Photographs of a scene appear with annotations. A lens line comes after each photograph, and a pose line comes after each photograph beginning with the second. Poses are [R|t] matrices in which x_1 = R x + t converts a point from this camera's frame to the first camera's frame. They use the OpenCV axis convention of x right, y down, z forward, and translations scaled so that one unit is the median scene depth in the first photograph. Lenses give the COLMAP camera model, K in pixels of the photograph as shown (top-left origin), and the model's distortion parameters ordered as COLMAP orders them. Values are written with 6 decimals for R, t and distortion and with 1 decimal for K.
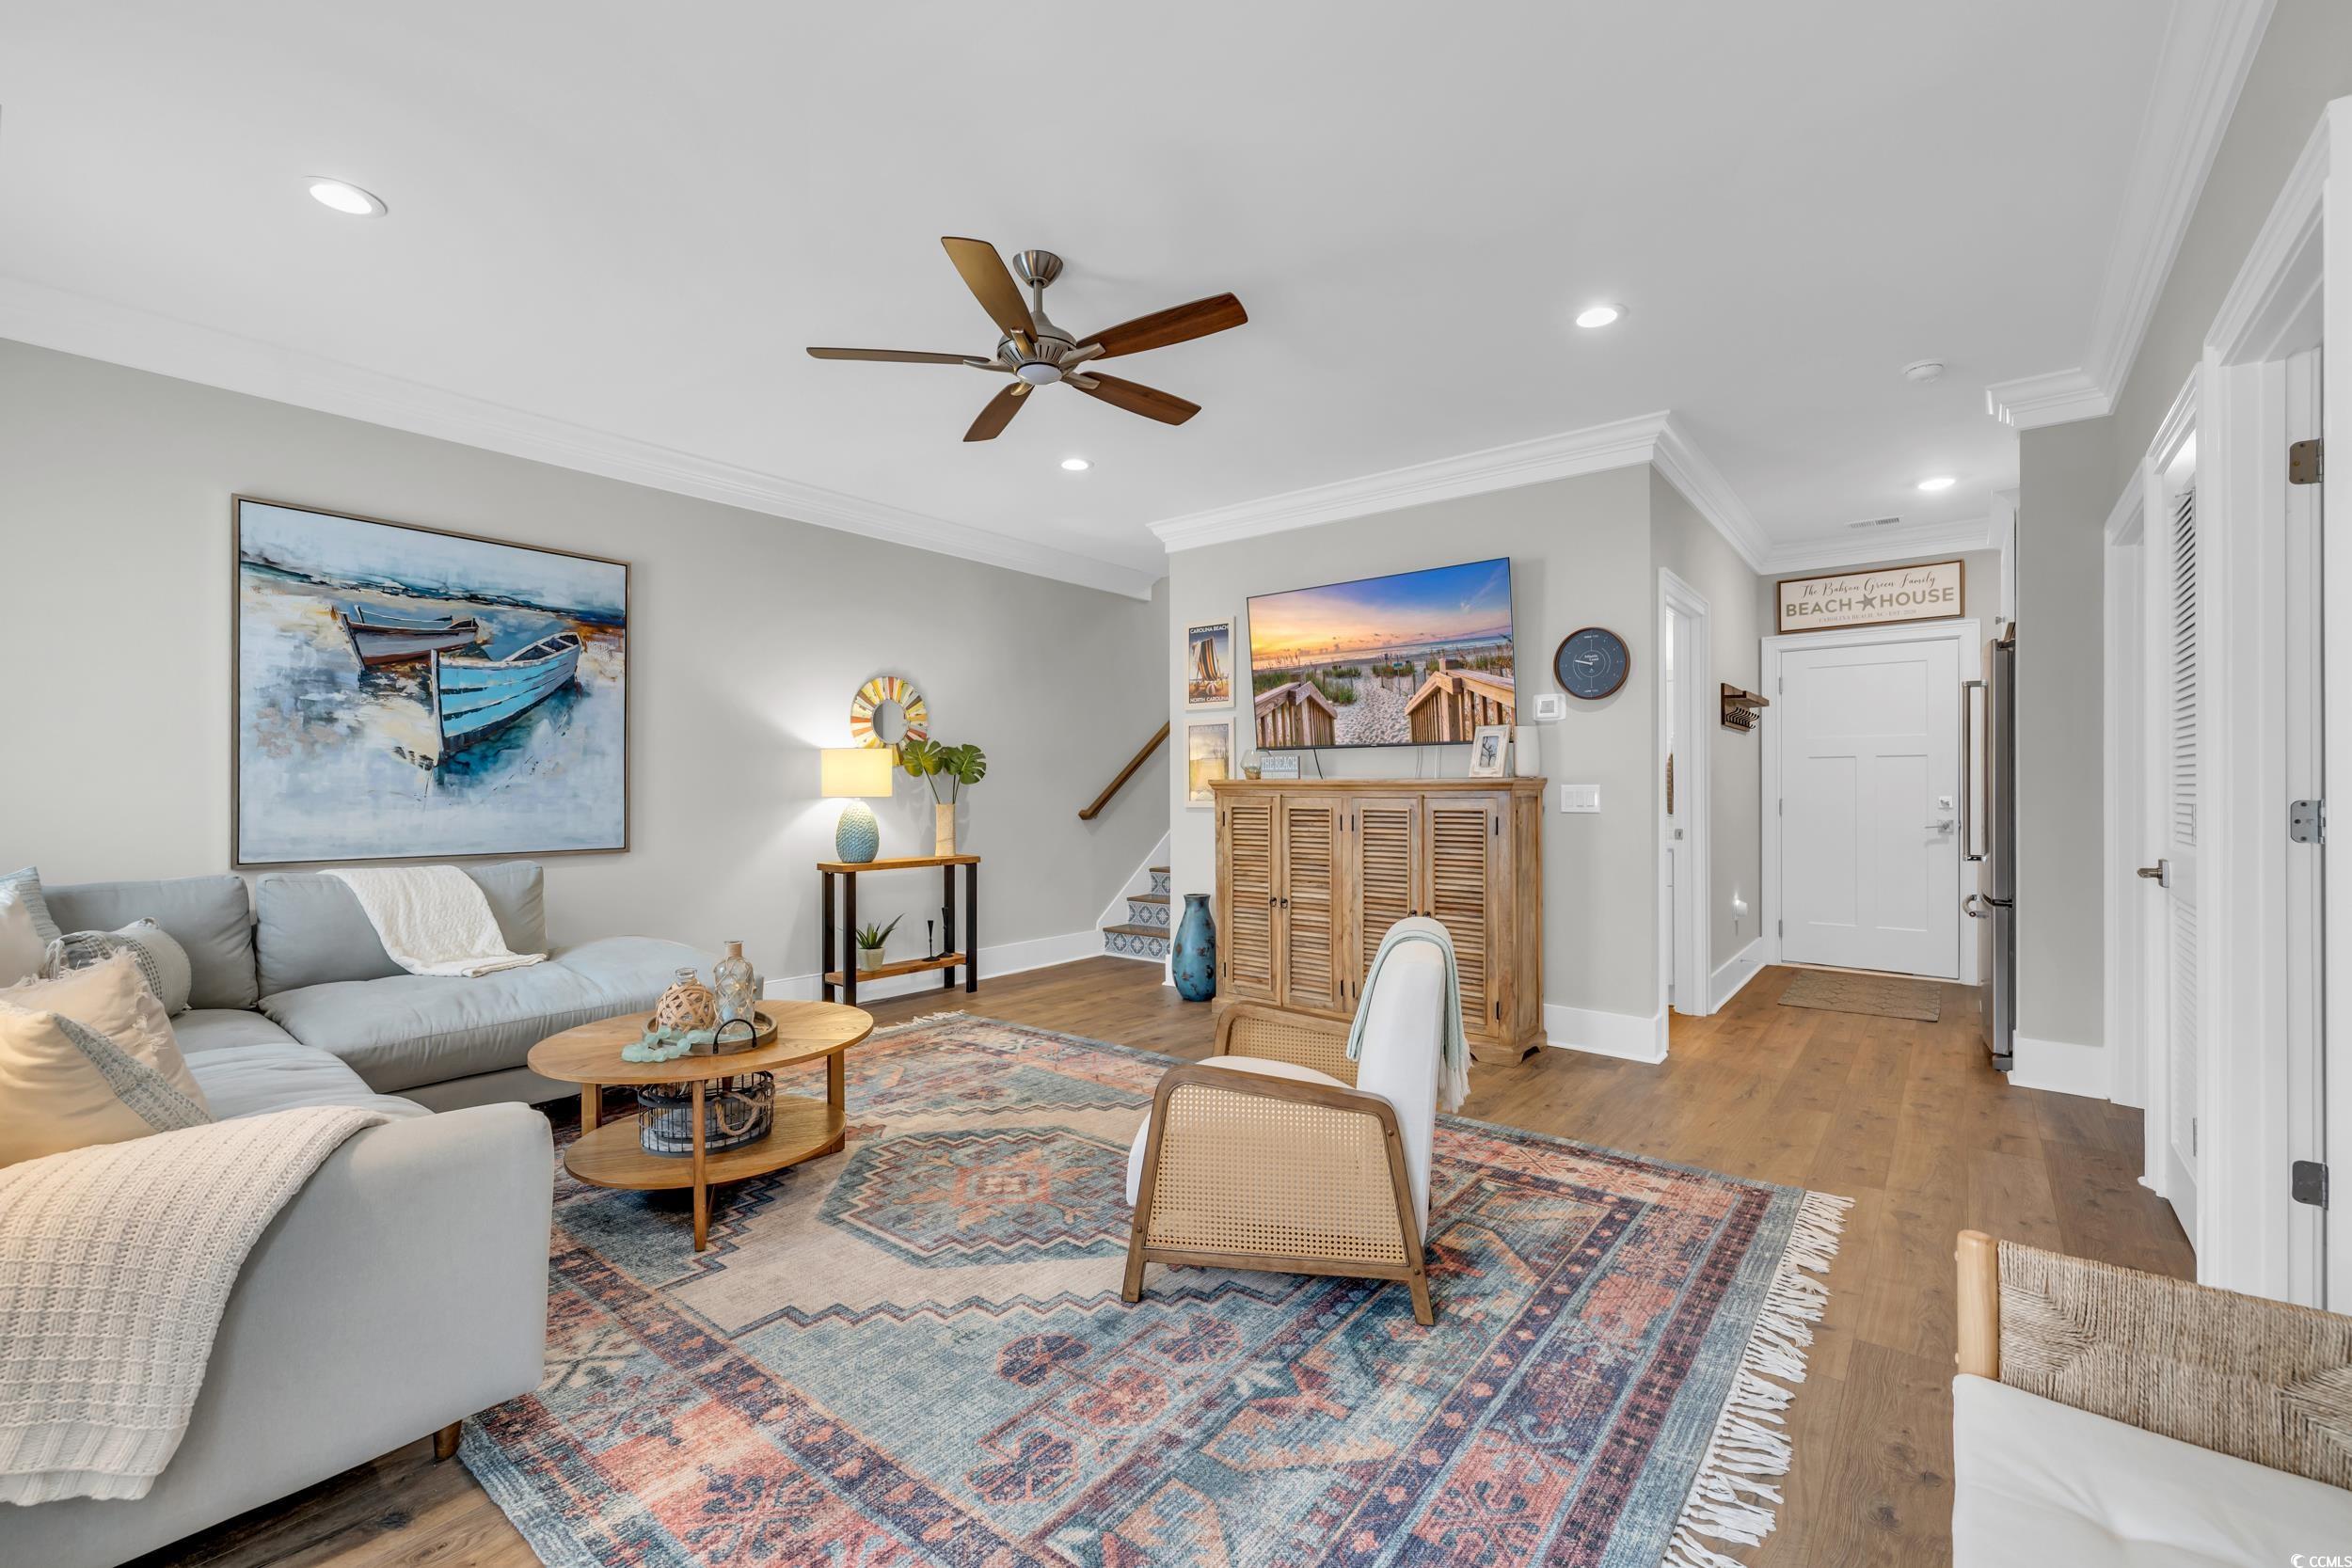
lens RADIAL K [[1005.7, 0, 1184.7], [0, 1005.7, 773.6], [0, 0, 1]] dist [-0.001197, 0.000149]
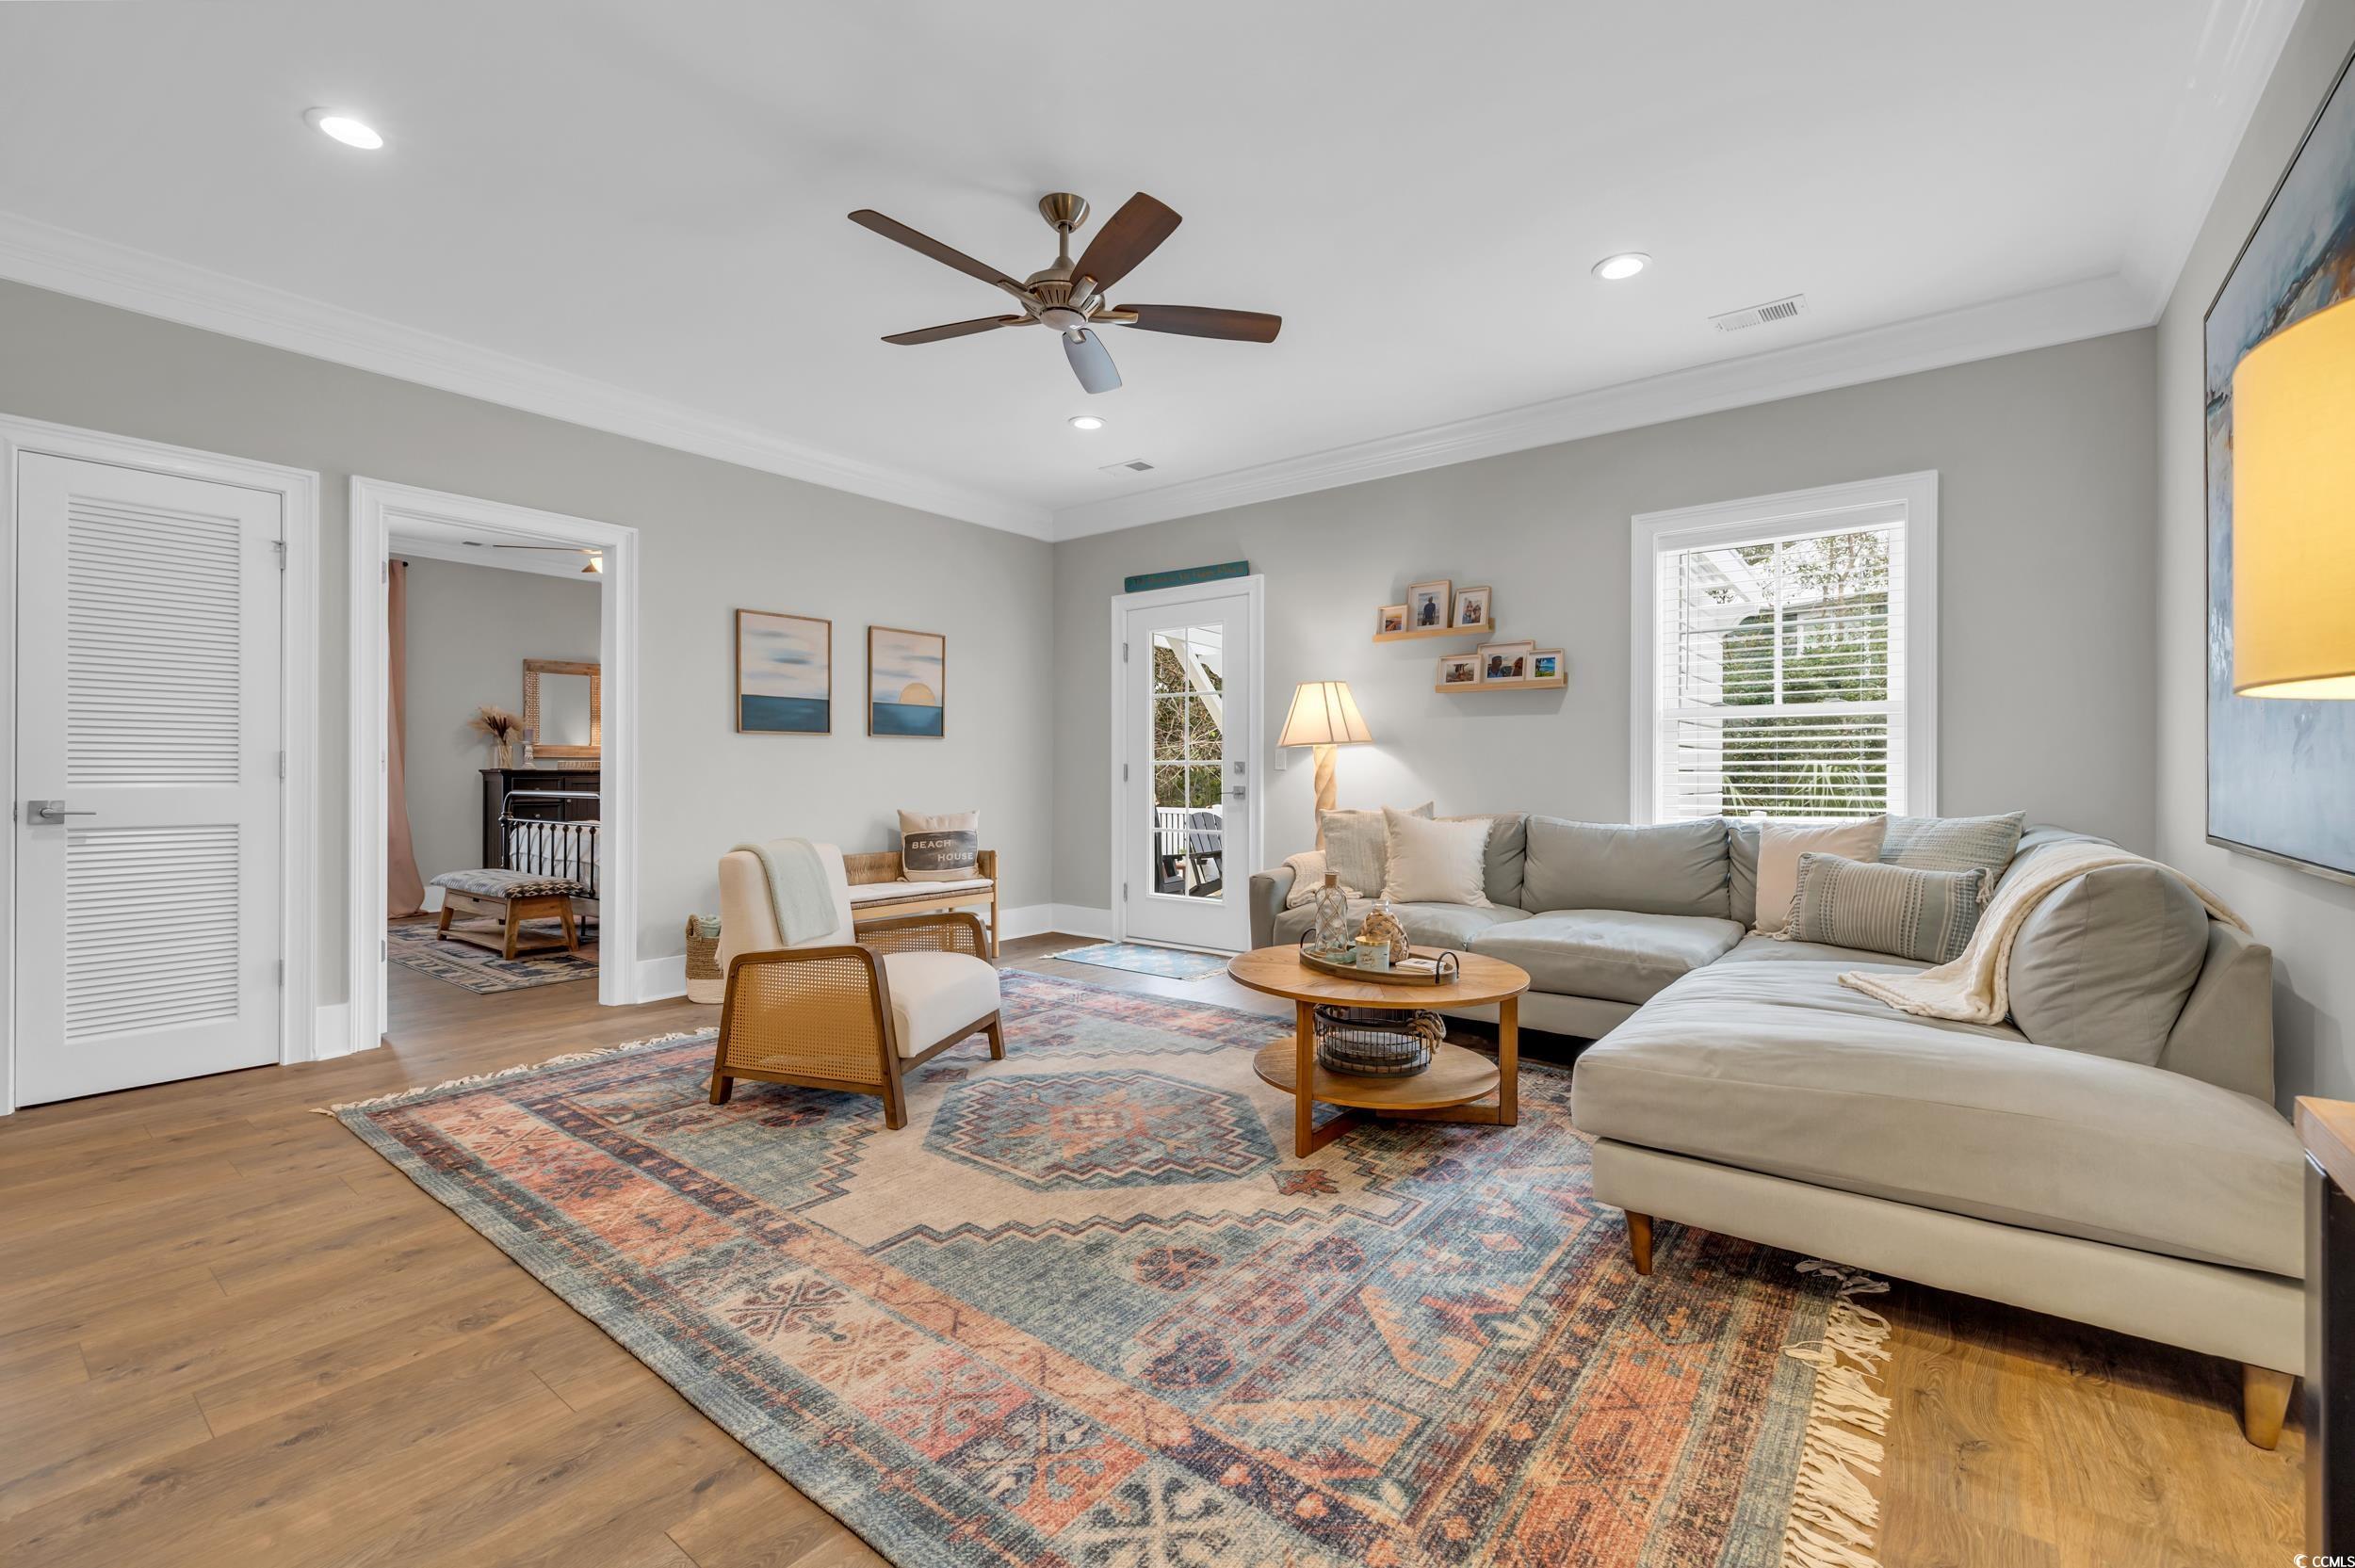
lens RADIAL K [[1007.0, 0, 1186.2], [0, 1007.0, 773.6], [0, 0, 1]] dist [-0.001197, 0.000149]
pose [[-0.999965, -0.002271, -0.008055, -0.233755], [-0.002151, 0.999888, -0.014836, 0.063201], [0.008088, -0.014818, -0.999857, 1.811320]]
